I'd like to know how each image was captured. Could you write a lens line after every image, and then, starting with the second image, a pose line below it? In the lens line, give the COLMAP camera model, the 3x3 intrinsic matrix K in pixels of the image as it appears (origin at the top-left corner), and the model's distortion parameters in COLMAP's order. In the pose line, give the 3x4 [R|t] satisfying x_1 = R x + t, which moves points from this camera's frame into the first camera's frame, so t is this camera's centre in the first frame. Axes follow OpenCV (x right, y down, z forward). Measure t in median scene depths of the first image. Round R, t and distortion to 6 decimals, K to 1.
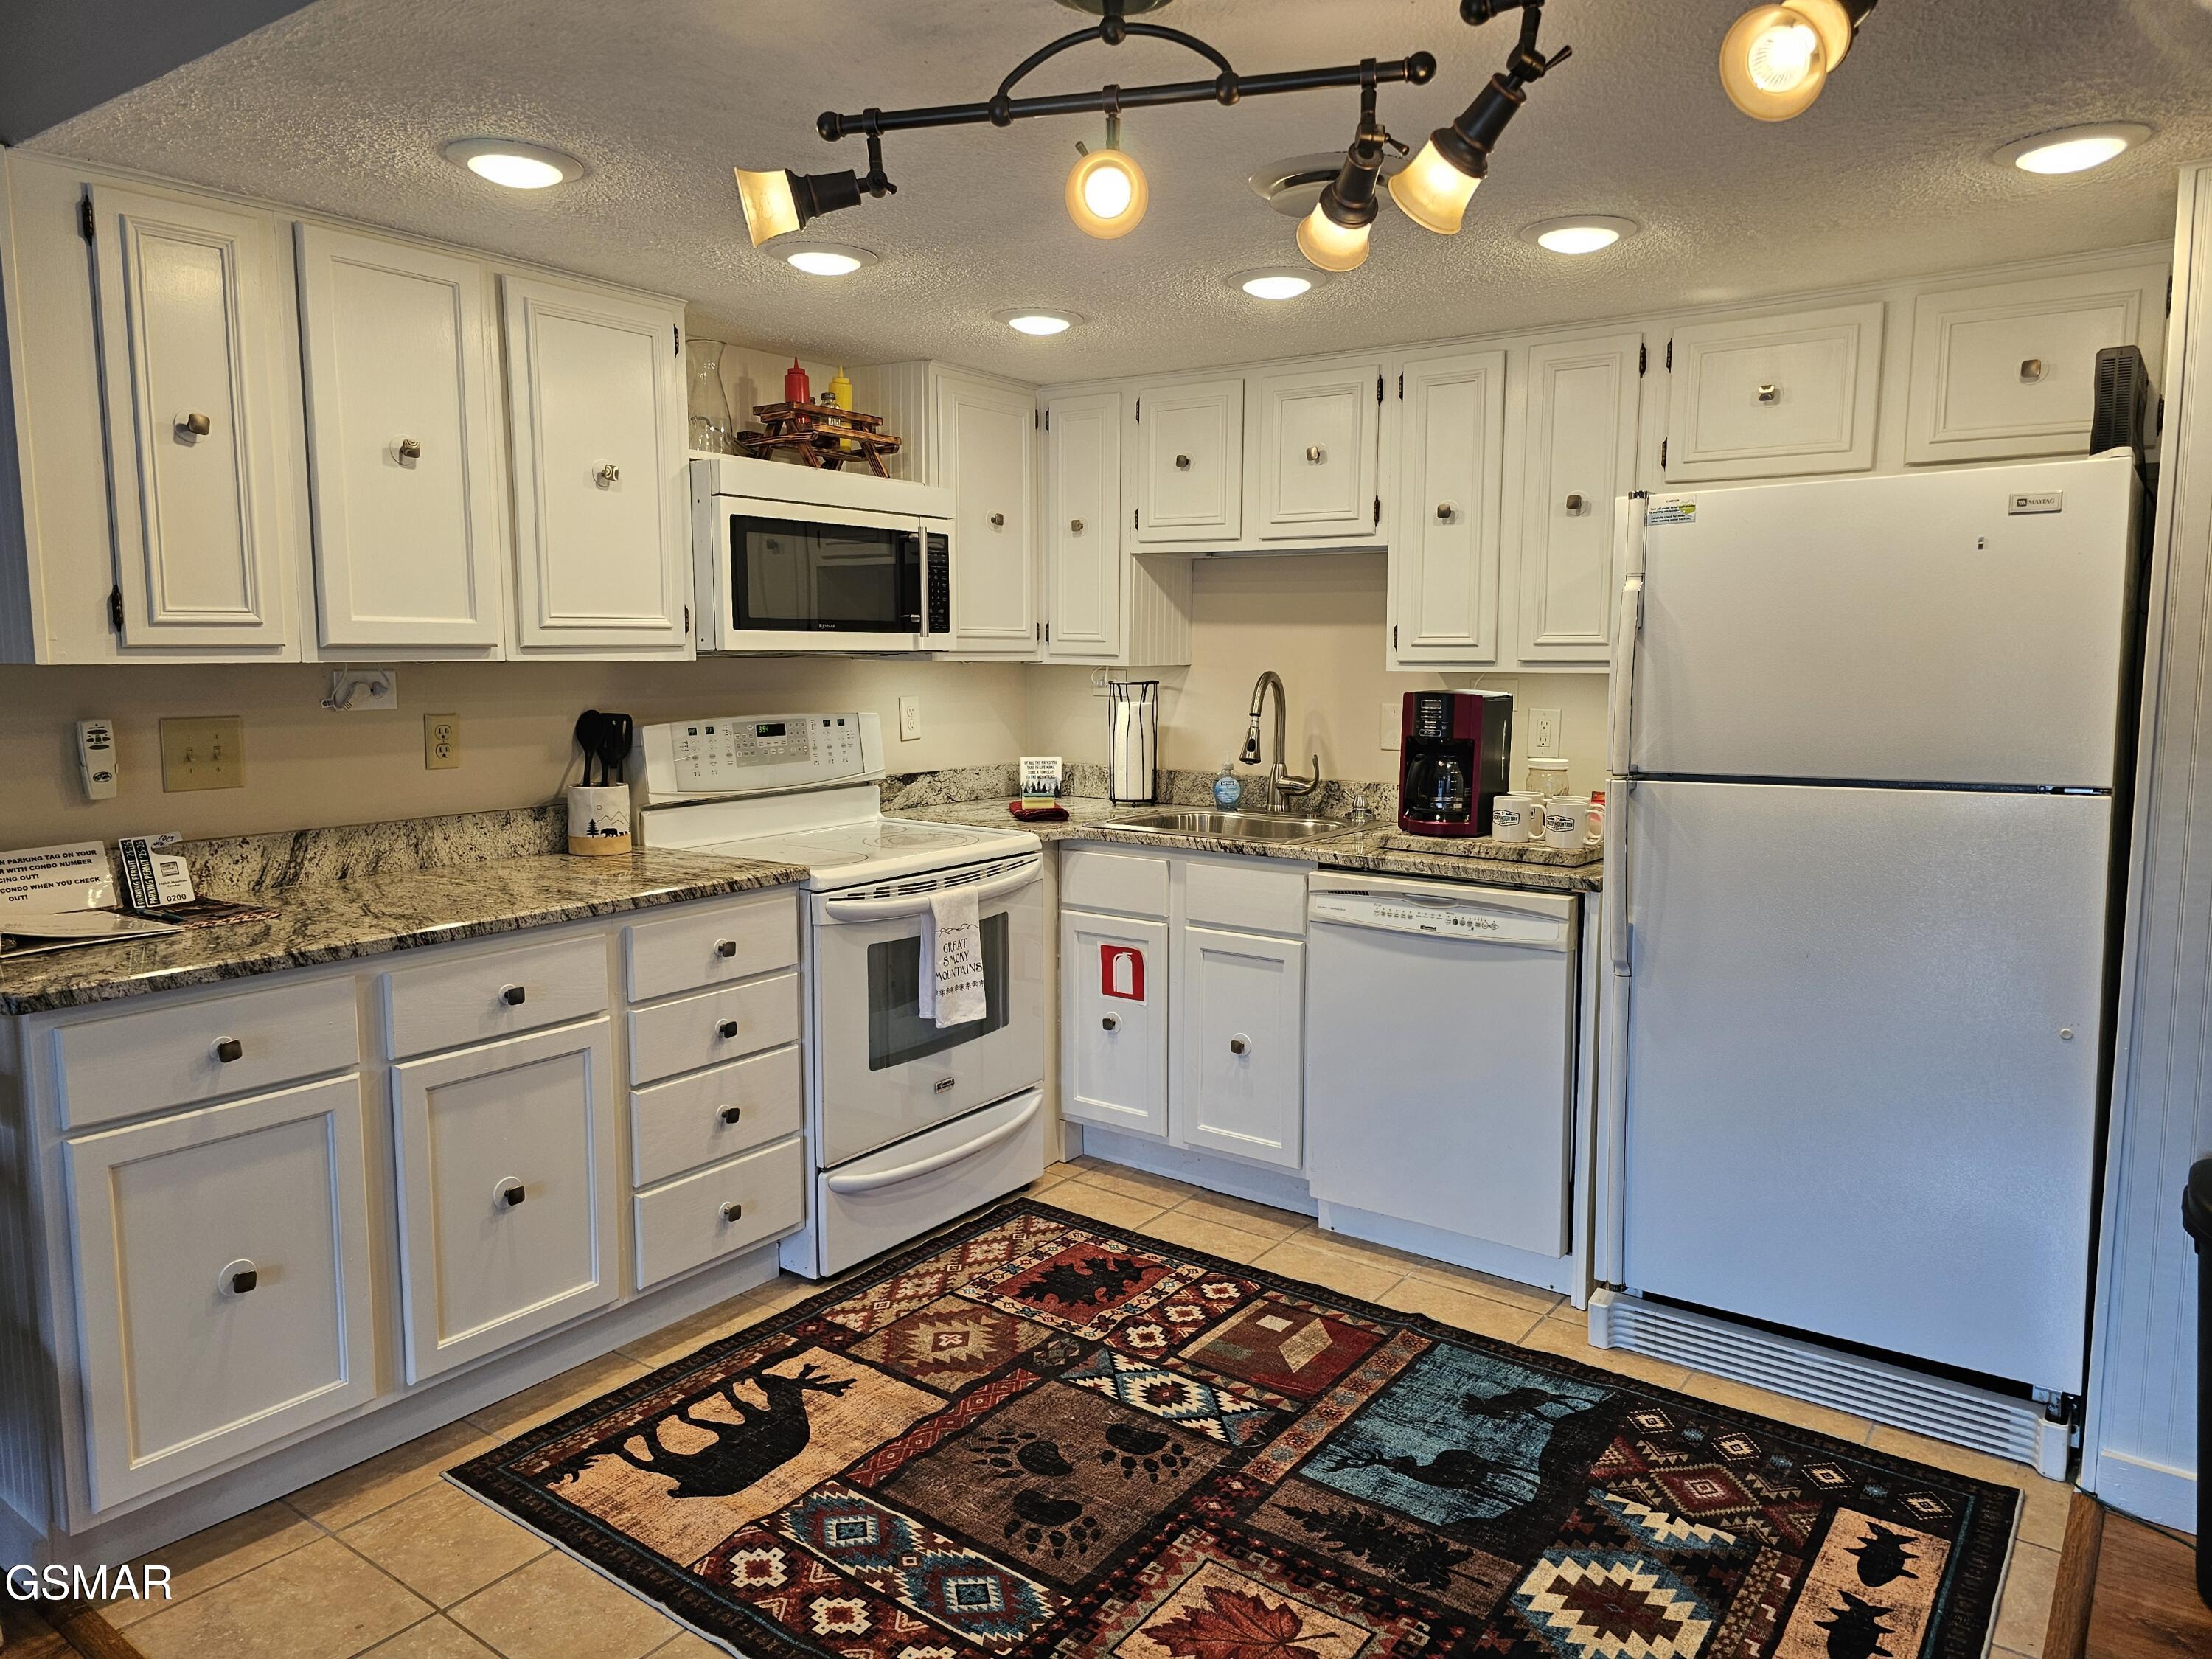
lens RADIAL K [[1484.7, 0, 1105.9], [0, 1484.7, 809.5], [0, 0, 1]] dist [0.052946, -0.043358]
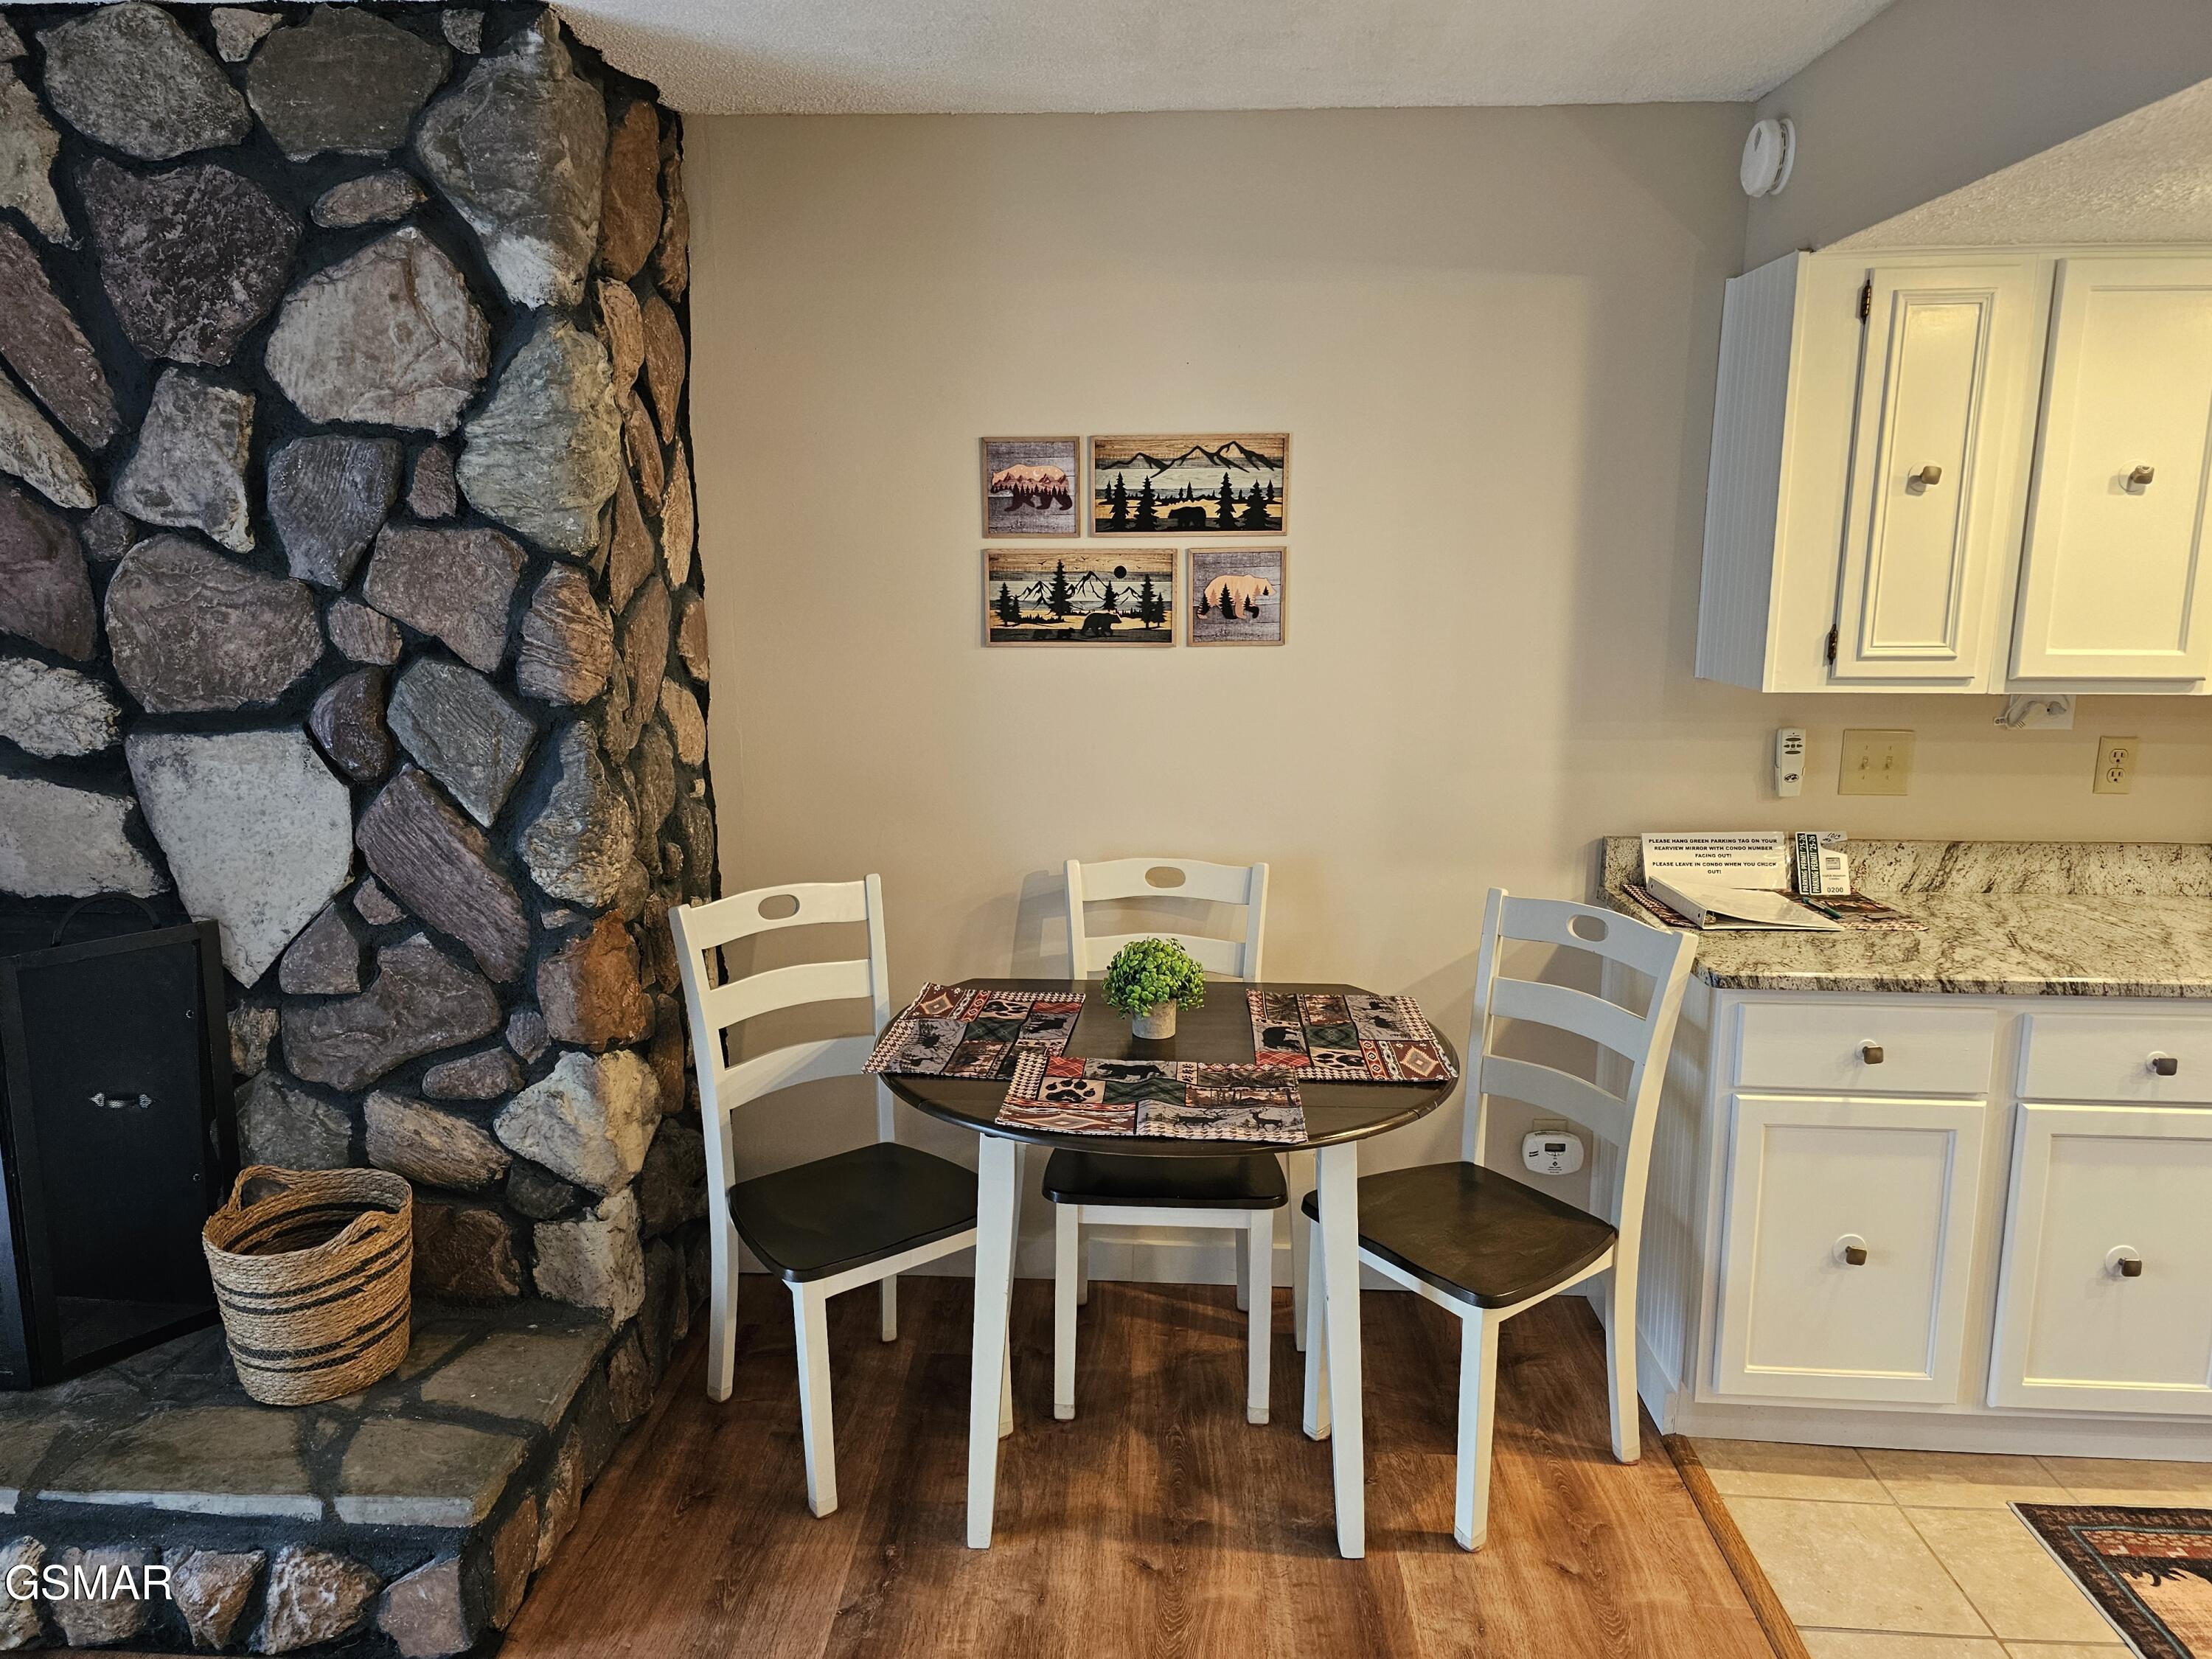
lens RADIAL K [[1478.3, 0, 1088.4], [0, 1478.3, 808.1], [0, 0, 1]] dist [0.046095, -0.031172]
pose [[0.544756, 0.145660, -0.825848, -0.007128], [-0.095304, 0.989173, 0.111601, -0.066494], [0.833162, 0.017911, 0.552739, -0.076913]]
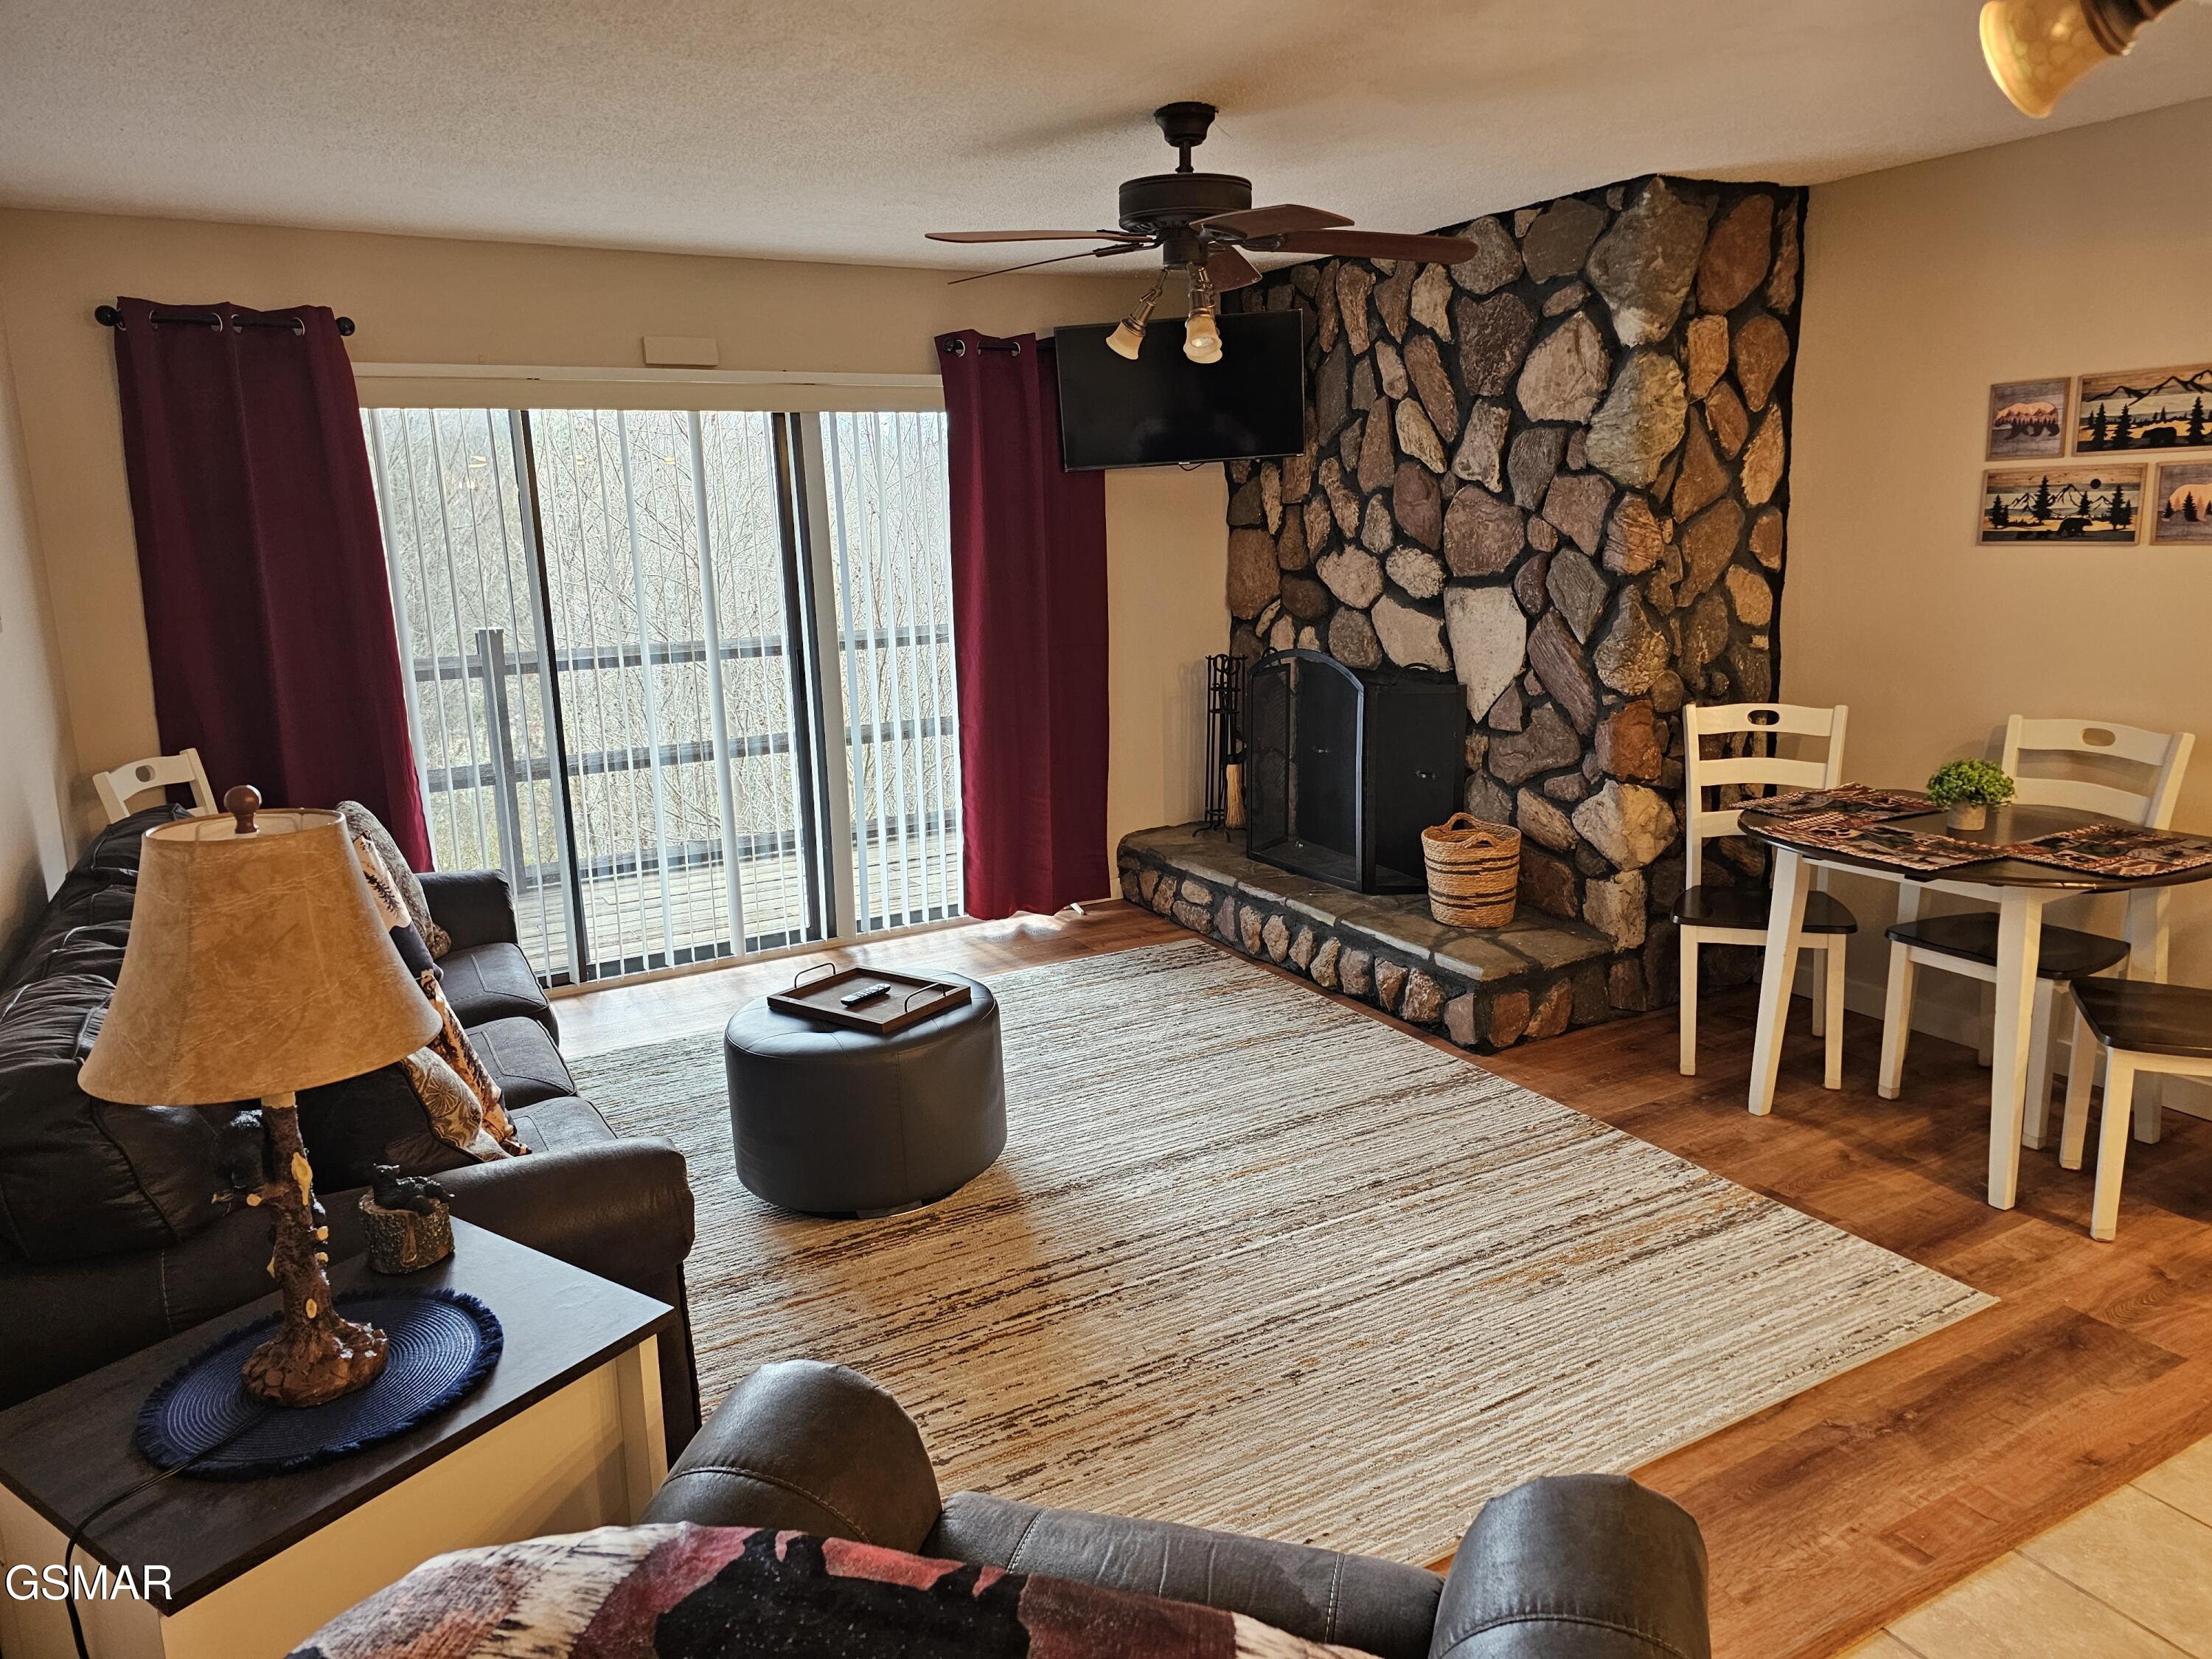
lens RADIAL K [[1465.1, 0, 1101.7], [0, 1465.1, 795.8], [0, 0, 1]] dist [0.056559, -0.041734]
pose [[-0.422260, 0.188335, -0.886694, 0.672546], [-0.070416, 0.968407, 0.239225, -0.102966], [0.903736, 0.163453, -0.395658, 0.286081]]
